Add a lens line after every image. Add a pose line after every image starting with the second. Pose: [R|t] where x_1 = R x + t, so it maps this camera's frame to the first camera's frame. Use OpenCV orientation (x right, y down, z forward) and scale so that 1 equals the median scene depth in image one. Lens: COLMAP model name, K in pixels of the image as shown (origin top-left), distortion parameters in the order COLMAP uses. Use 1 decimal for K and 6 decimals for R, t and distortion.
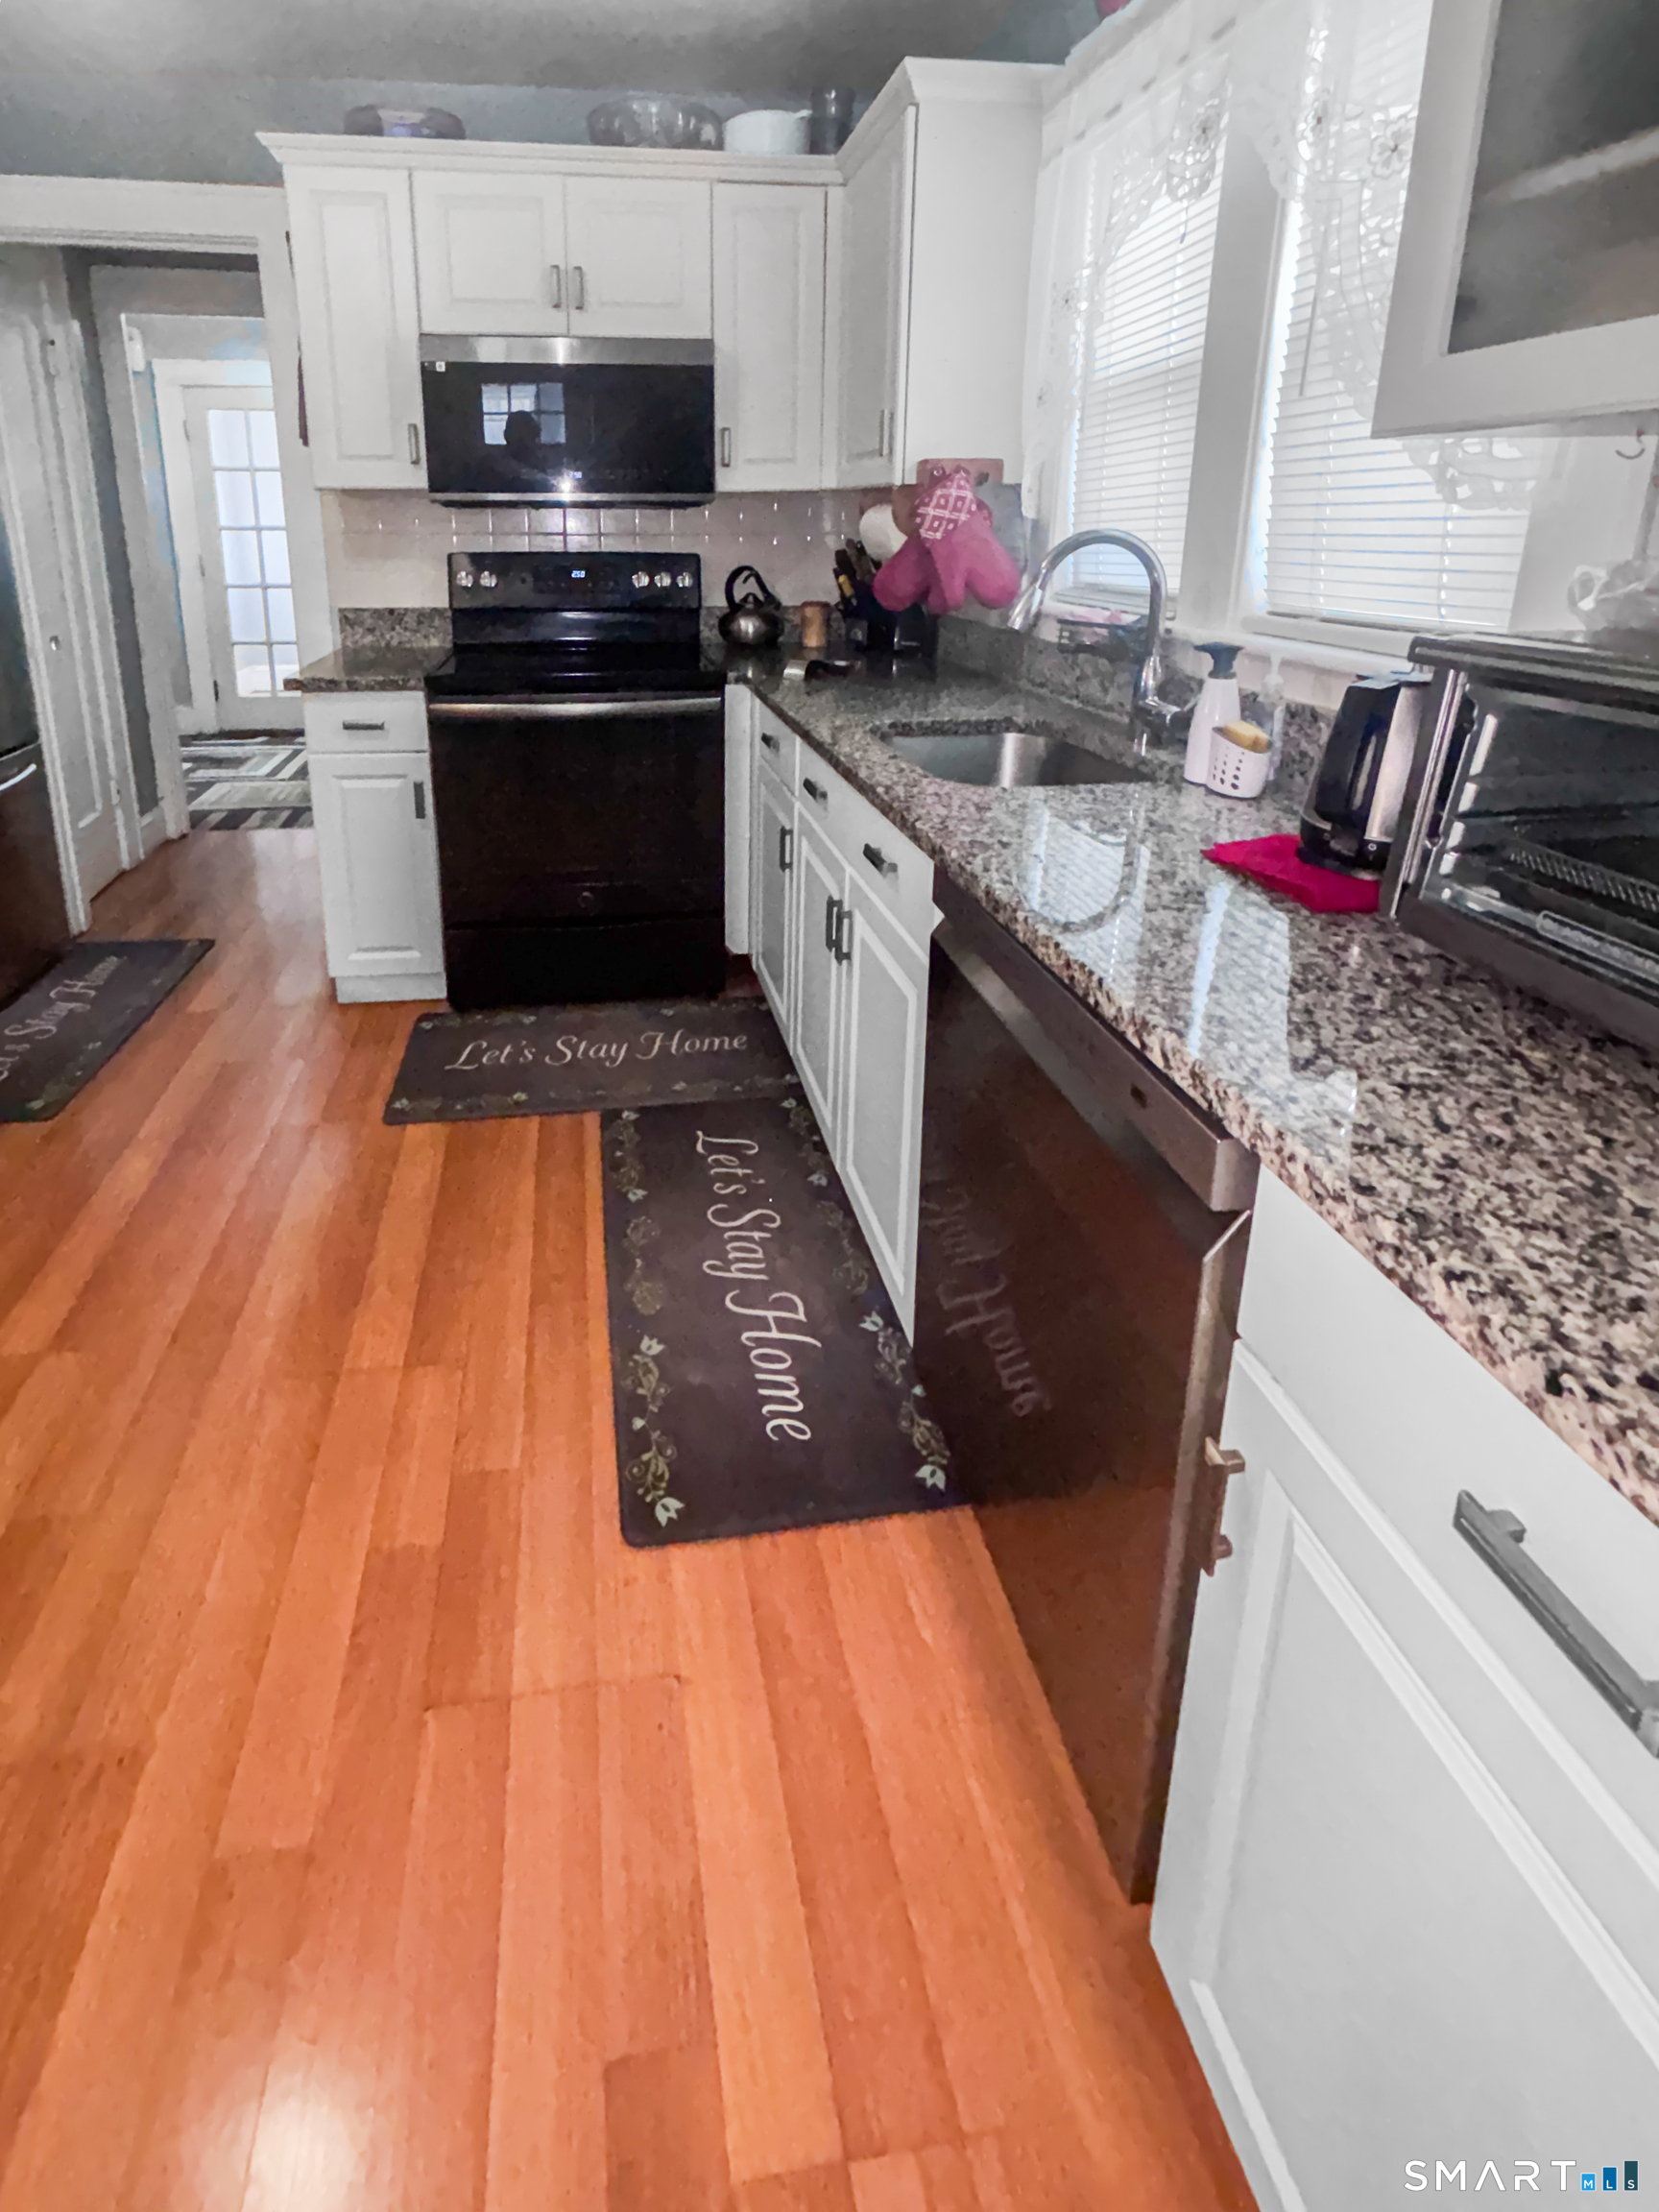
lens RADIAL K [[1500.0, 0, 829.5], [0, 1500.0, 1106.0], [0, 0, 1]] dist [0.002002, 0.000297]
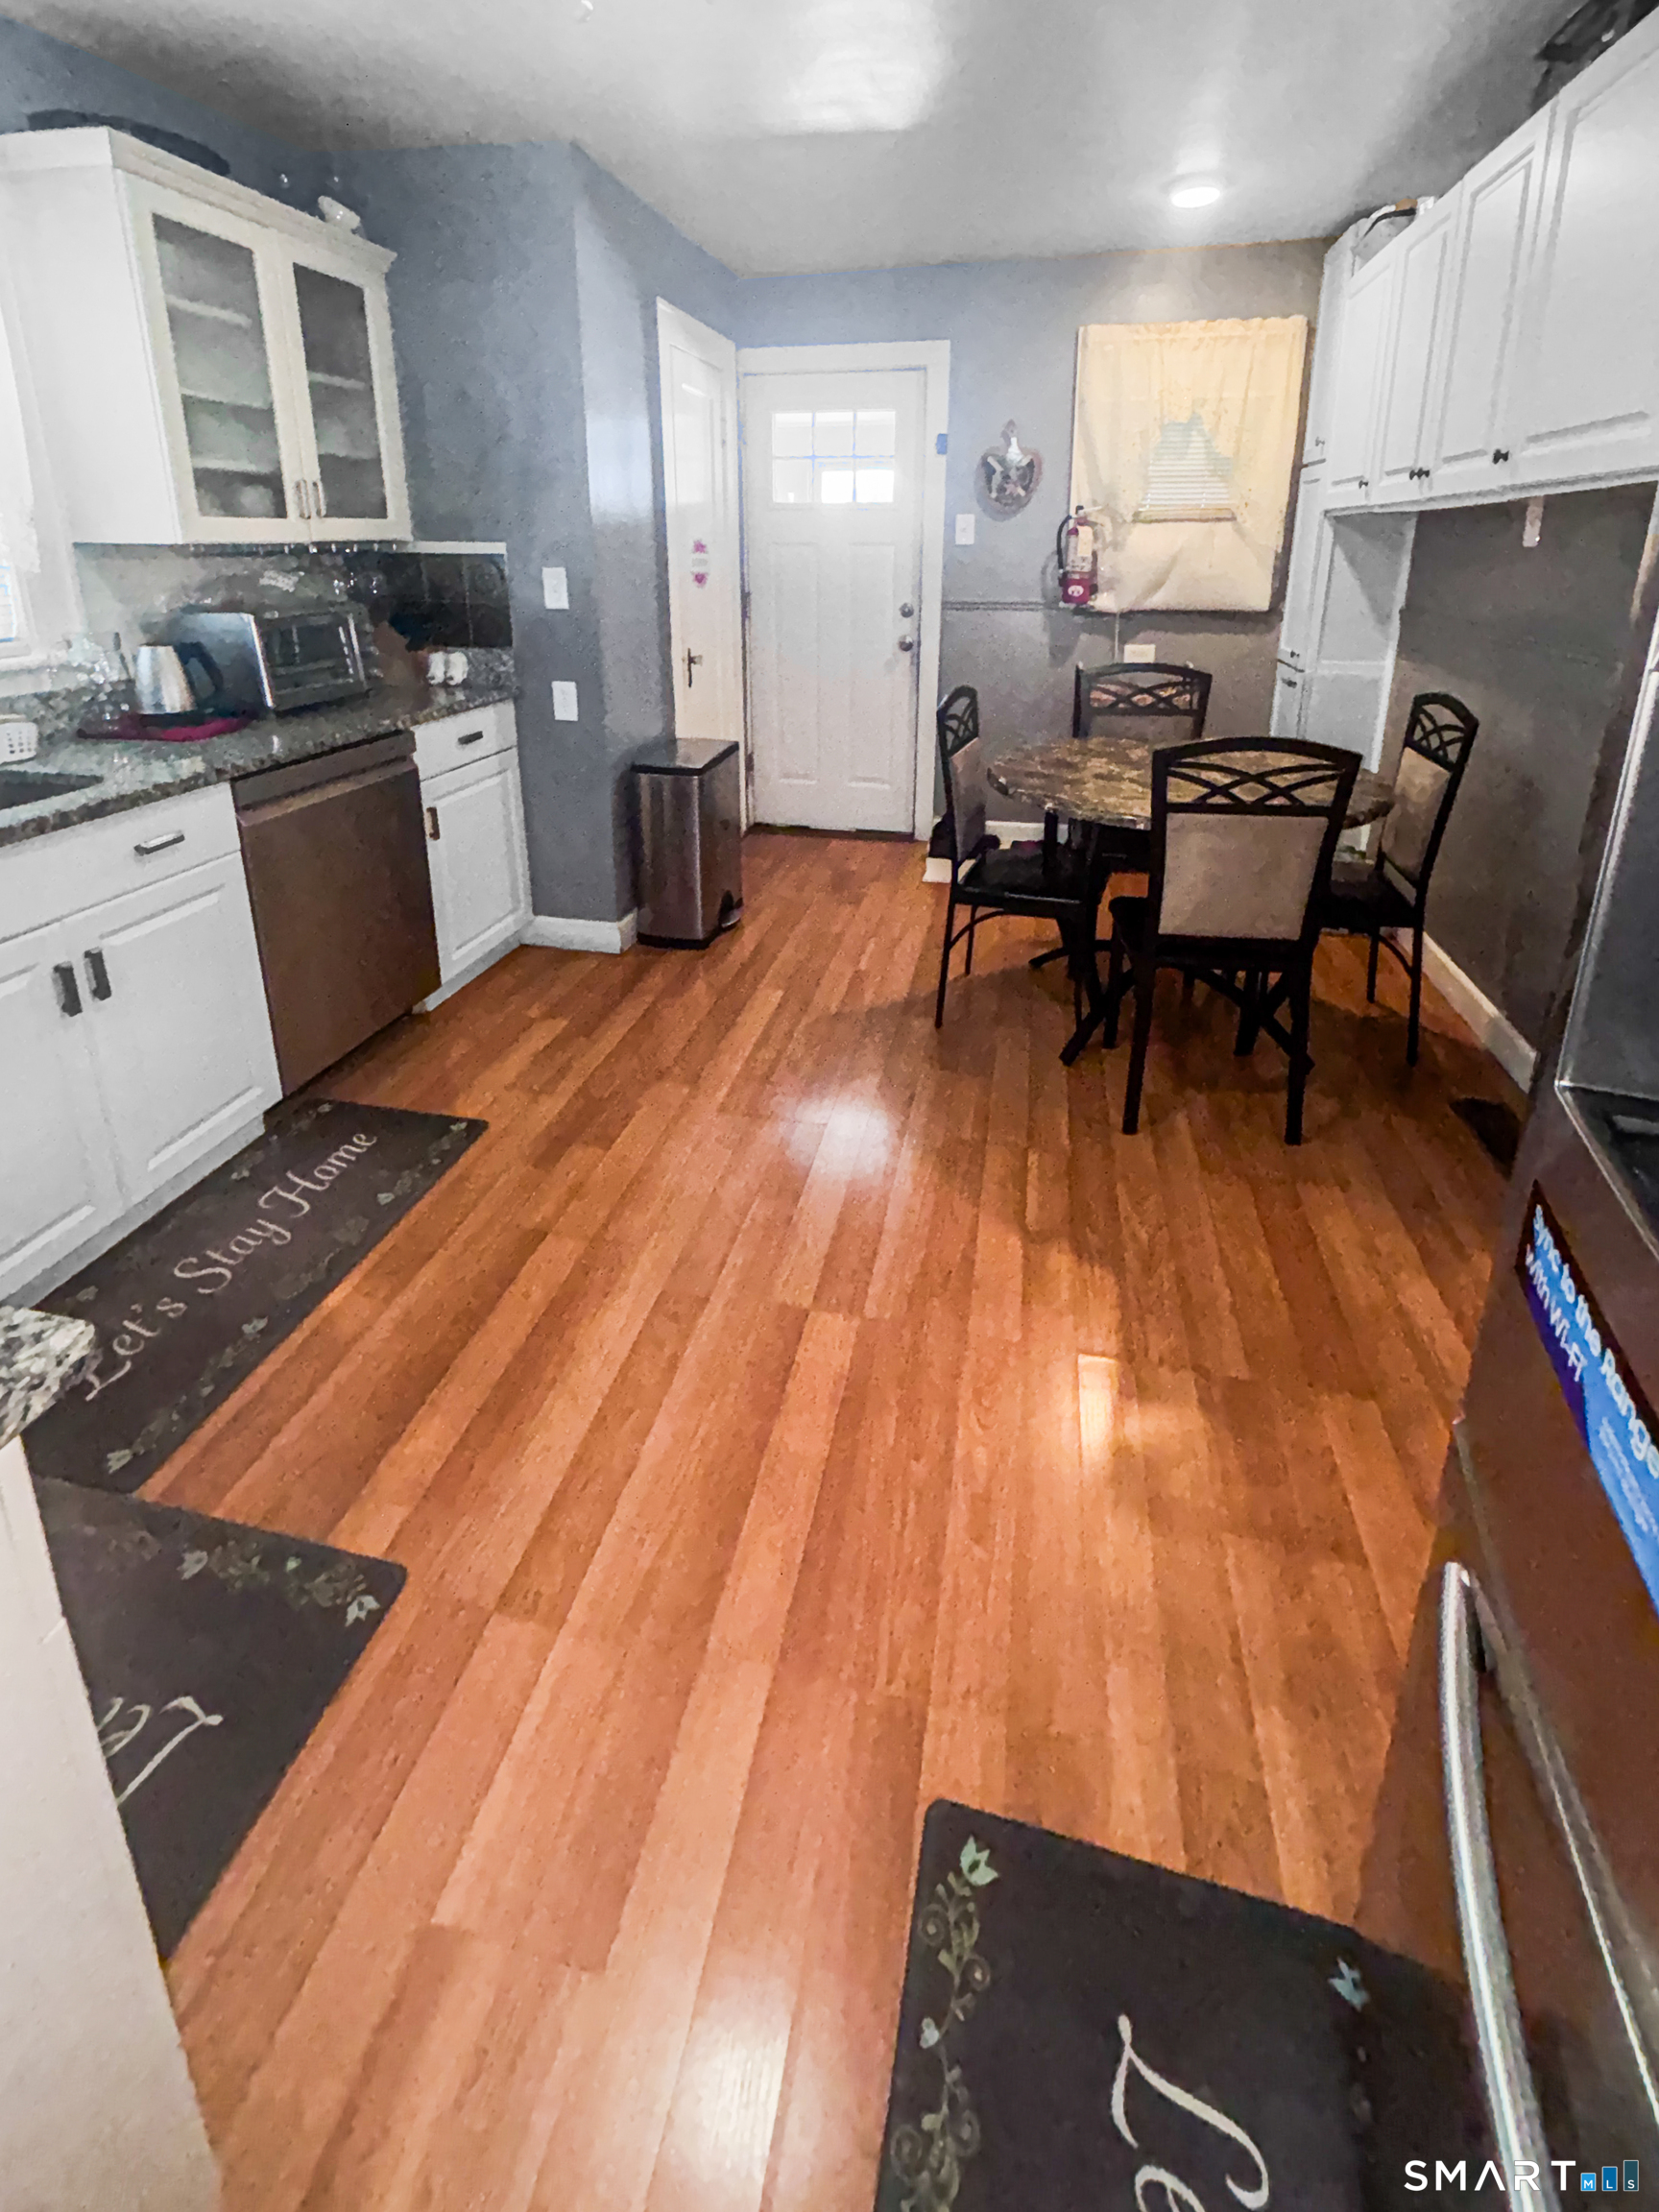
lens RADIAL K [[1396.9, 0, 829.5], [0, 1396.9, 1106.0], [0, 0, 1]] dist [0.000111, 0.000301]
pose [[-0.954159, -0.116151, 0.275843, -0.819003], [0.107347, 0.727503, 0.677655, -0.702443], [-0.279387, 0.676202, -0.681685, 1.629828]]
